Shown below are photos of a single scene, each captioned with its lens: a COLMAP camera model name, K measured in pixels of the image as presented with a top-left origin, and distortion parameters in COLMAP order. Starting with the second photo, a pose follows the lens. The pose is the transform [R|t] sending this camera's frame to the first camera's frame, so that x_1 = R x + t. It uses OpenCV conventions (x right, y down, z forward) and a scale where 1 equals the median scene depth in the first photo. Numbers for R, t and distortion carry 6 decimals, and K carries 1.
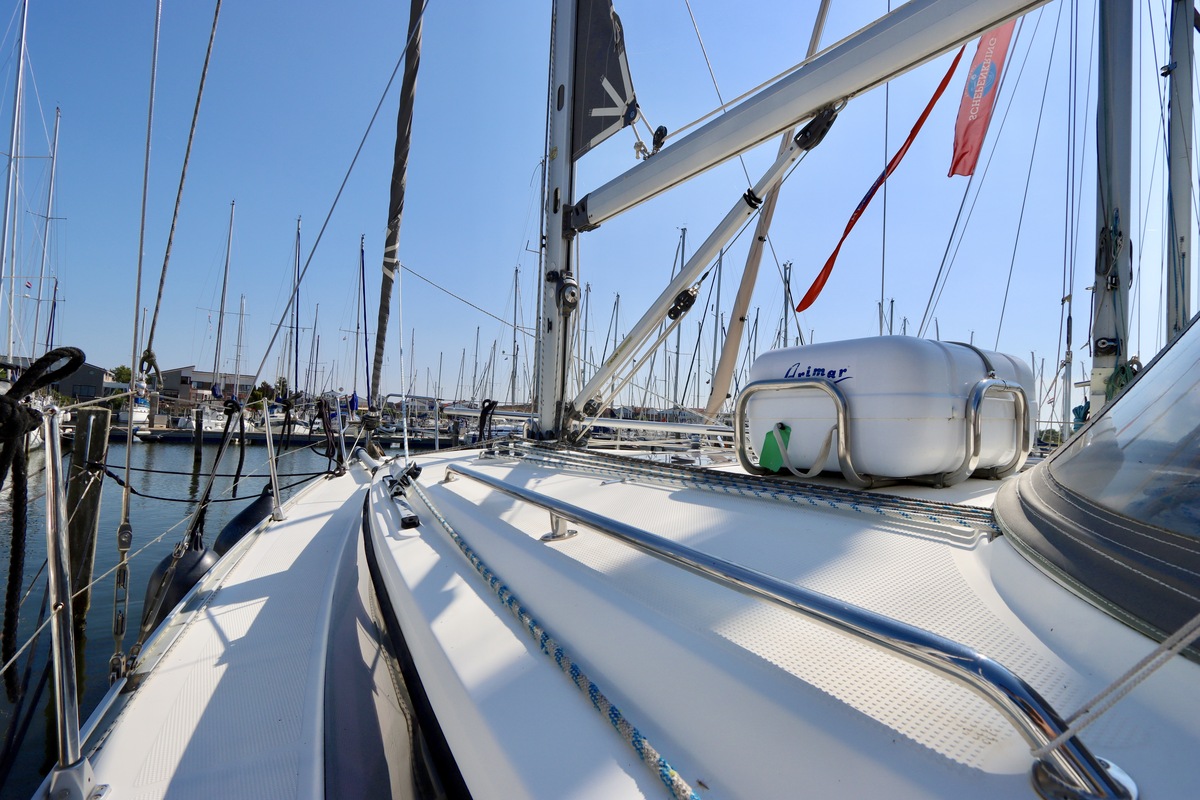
lens RADIAL K [[579.2, 0, 586.1], [0, 579.2, 387.5], [0, 0, 1]] dist [-0.000172, 0.000112]
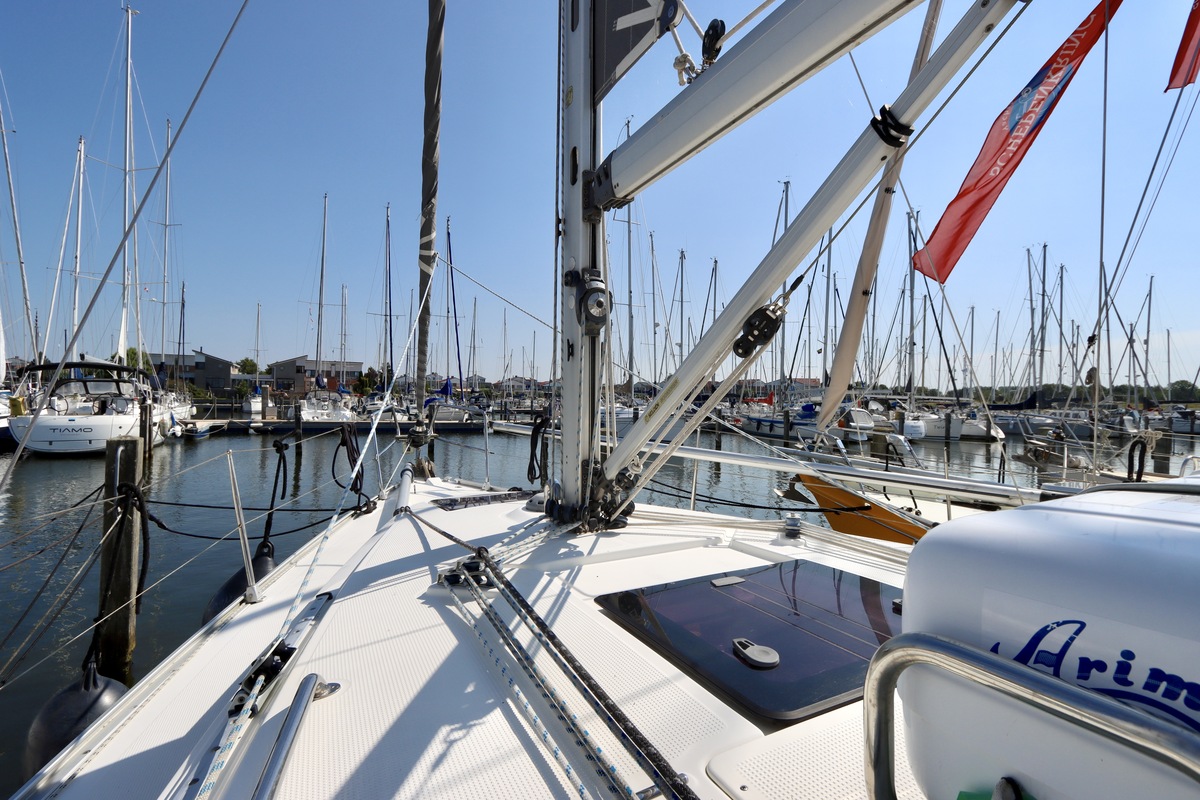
lens RADIAL K [[599.0, 0, 585.5], [0, 599.0, 392.9], [0, 0, 1]] dist [-0.002044, -0.000152]
pose [[0.985524, -0.030130, -0.166840, 0.072984], [0.038728, 0.998071, 0.048519, -0.090204], [0.165056, -0.054278, 0.984790, 0.295738]]
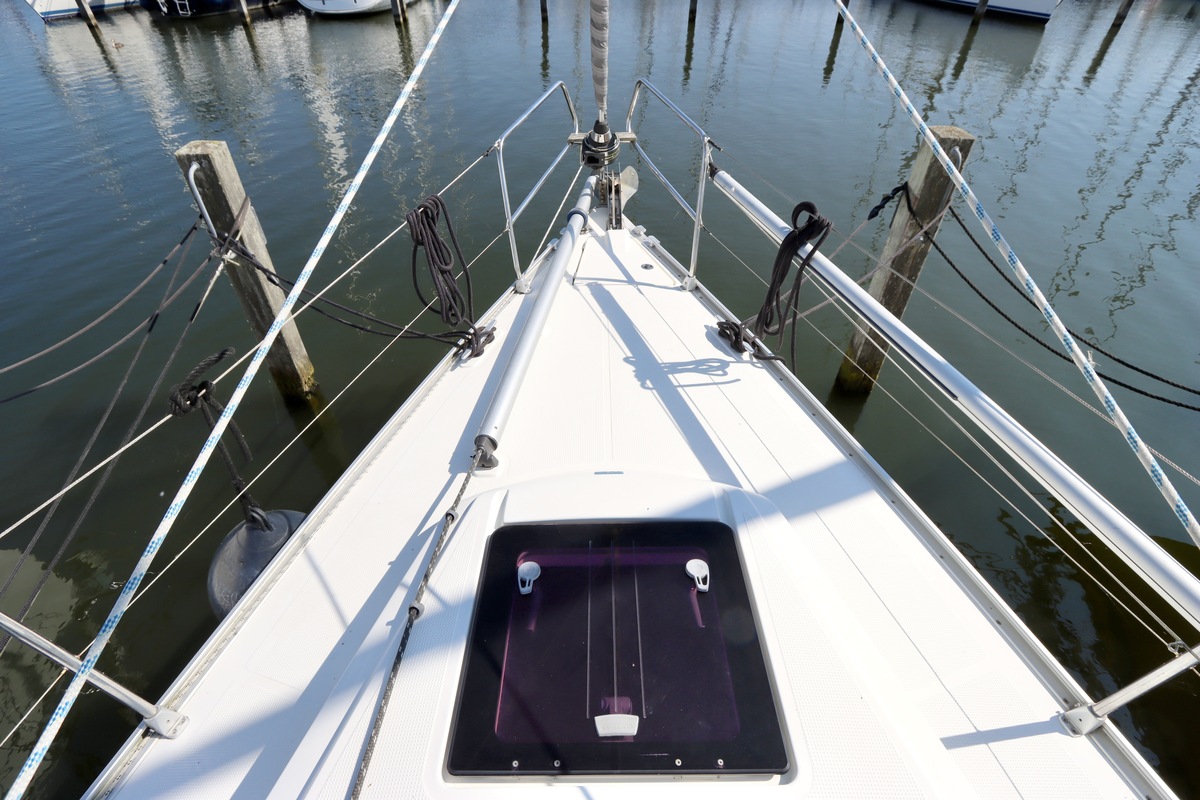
lens RADIAL K [[570.0, 0, 590.7], [0, 570.0, 404.3], [0, 0, 1]] dist [-0.011785, 0.001478]
pose [[0.829625, 0.336428, -0.445577, -0.151545], [0.071839, 0.727108, 0.682754, -0.265912], [0.553680, -0.598439, 0.579058, 1.175498]]
